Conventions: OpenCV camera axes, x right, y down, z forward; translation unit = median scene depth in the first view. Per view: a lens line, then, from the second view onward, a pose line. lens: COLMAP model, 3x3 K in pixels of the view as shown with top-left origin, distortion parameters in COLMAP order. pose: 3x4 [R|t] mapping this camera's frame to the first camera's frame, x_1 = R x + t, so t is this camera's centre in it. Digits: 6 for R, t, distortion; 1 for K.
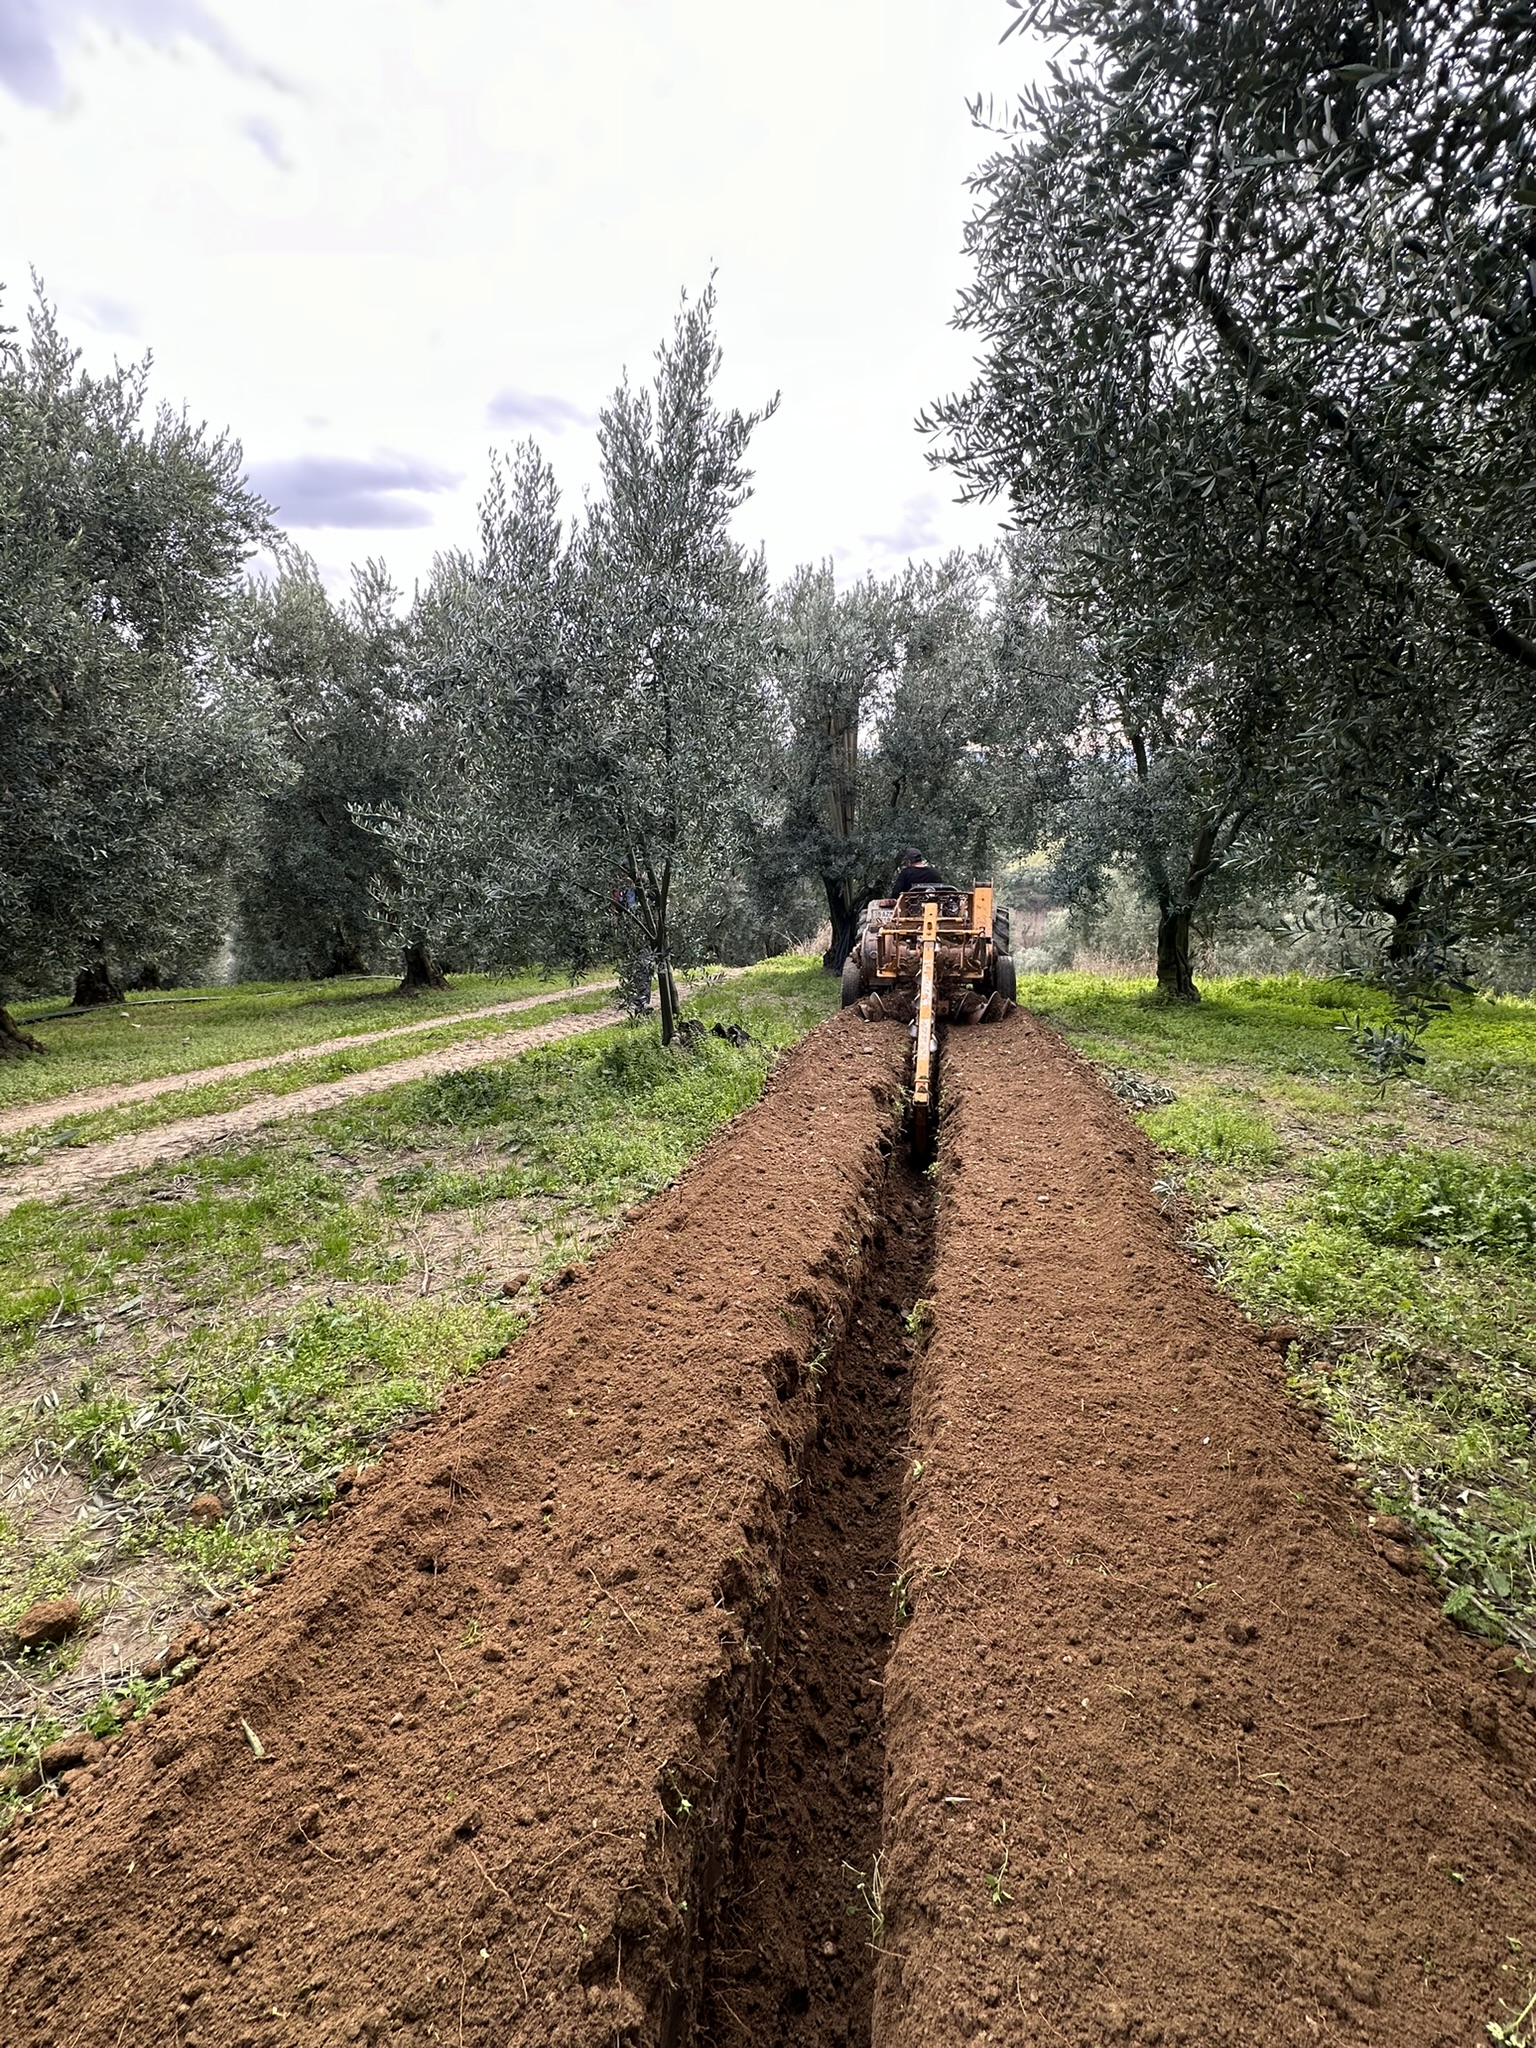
lens RADIAL K [[817.8, 0, 766.7], [0, 817.8, 1029.6], [0, 0, 1]] dist [-0.002243, 0.000203]
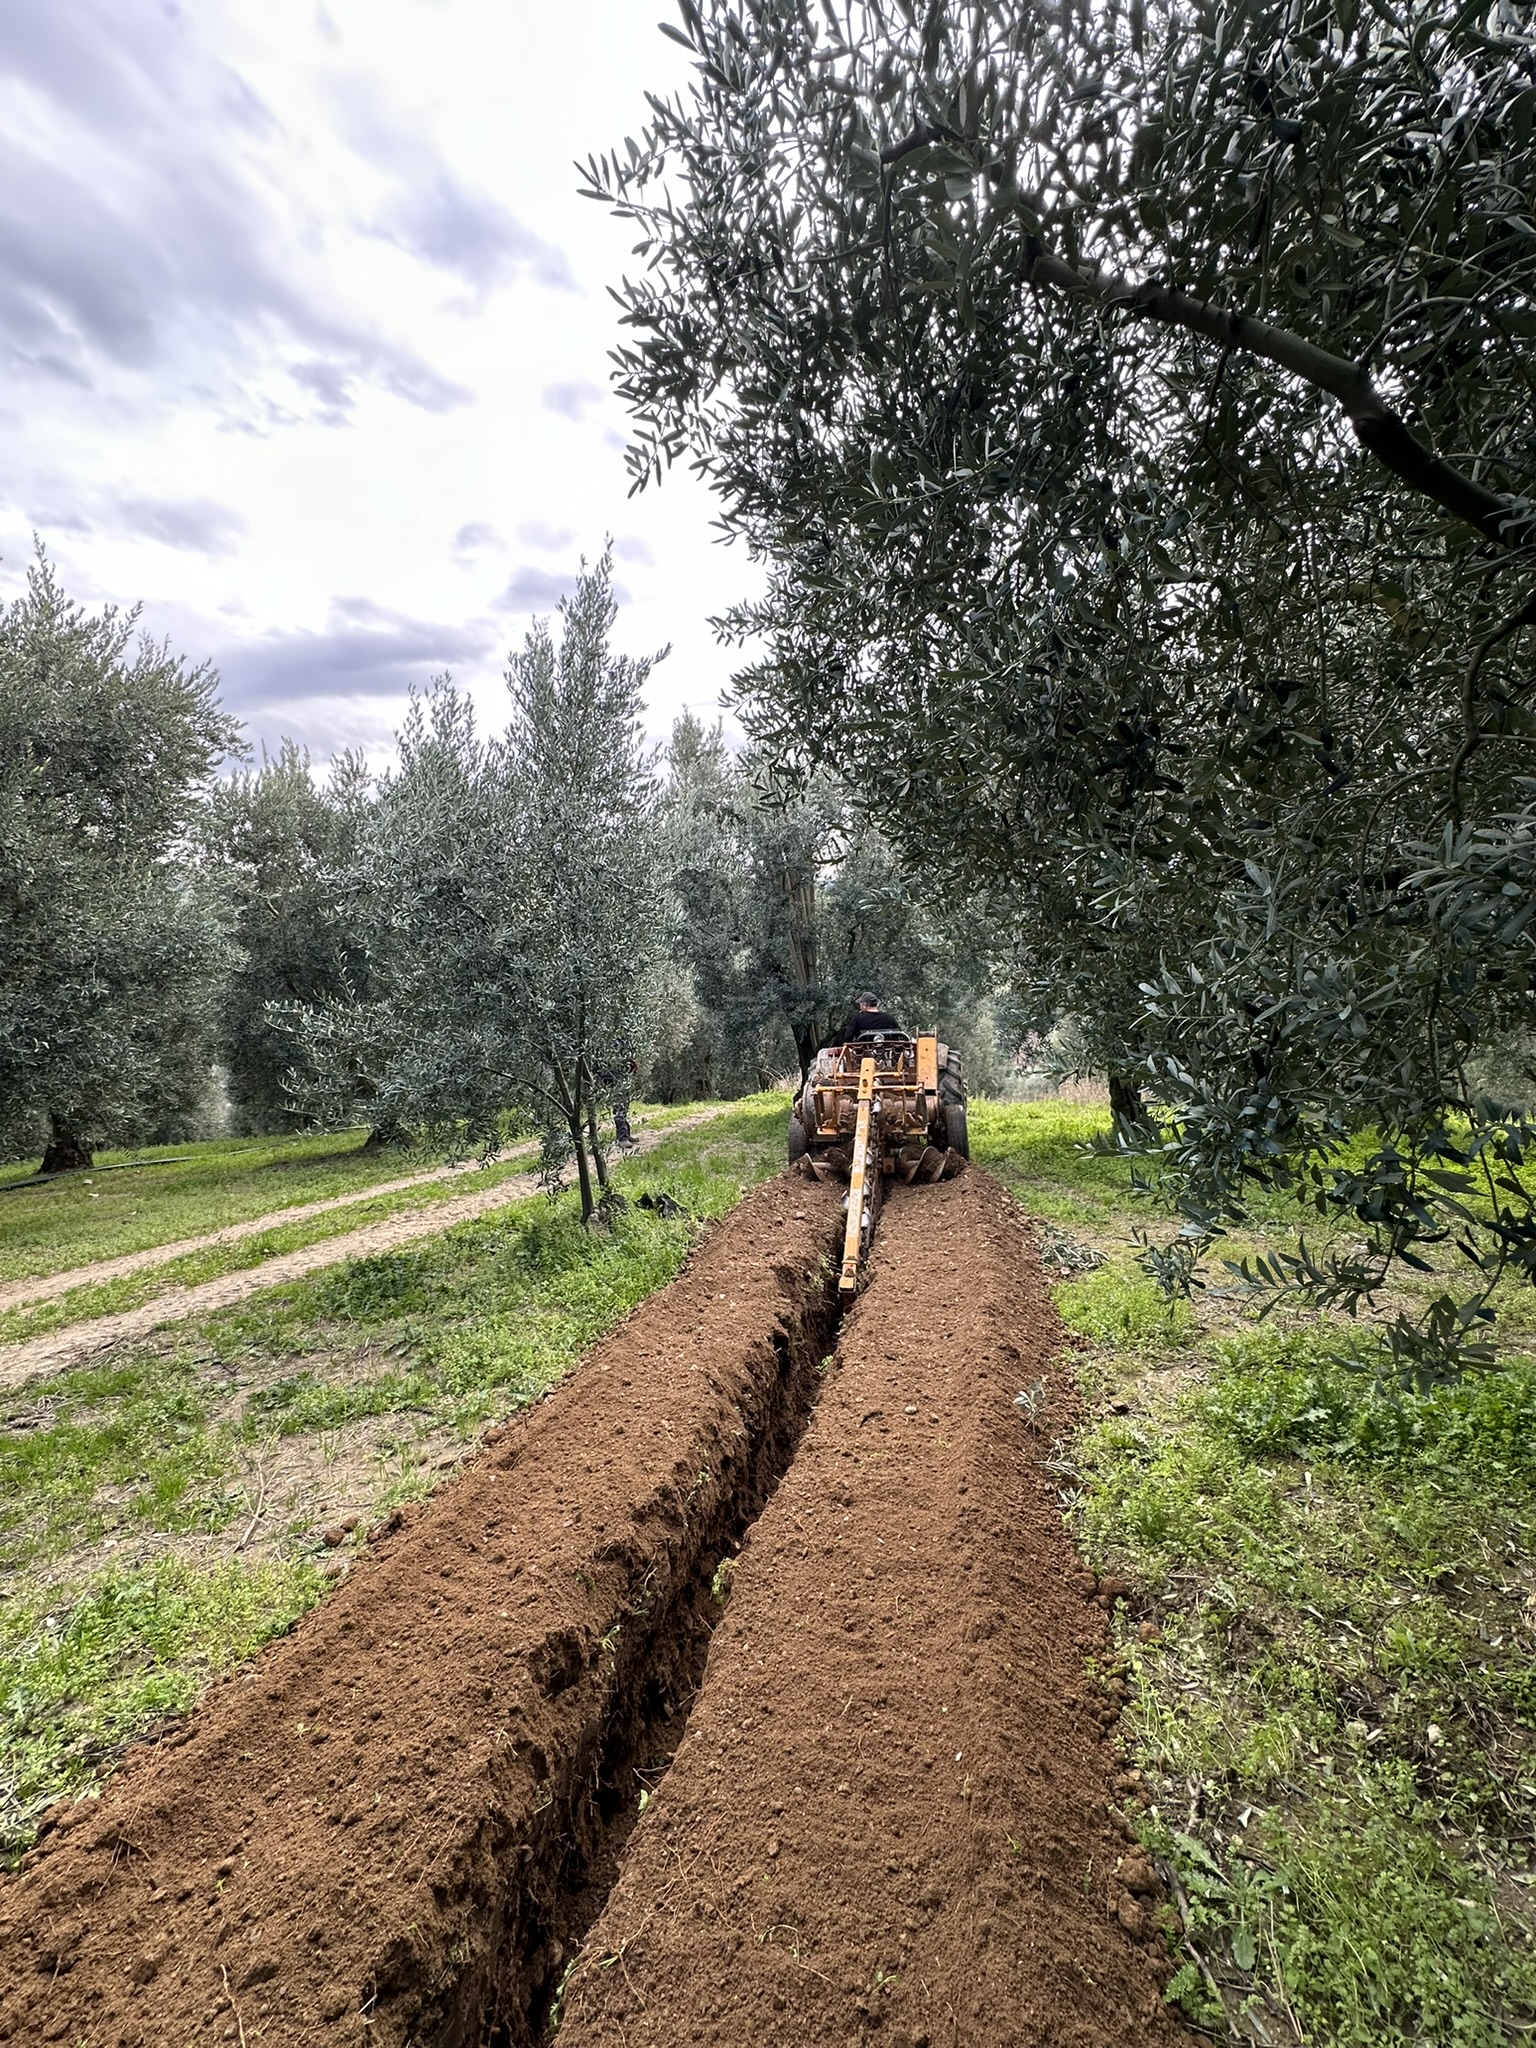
lens RADIAL K [[817.8, 0, 770.9], [0, 817.8, 1024.9], [0, 0, 1]] dist [-0.002243, 0.000203]
pose [[0.999530, -0.030376, -0.004175, 0.179838], [0.029375, 0.987717, -0.153467, -0.092711], [0.008786, 0.153272, 0.988145, -0.023800]]
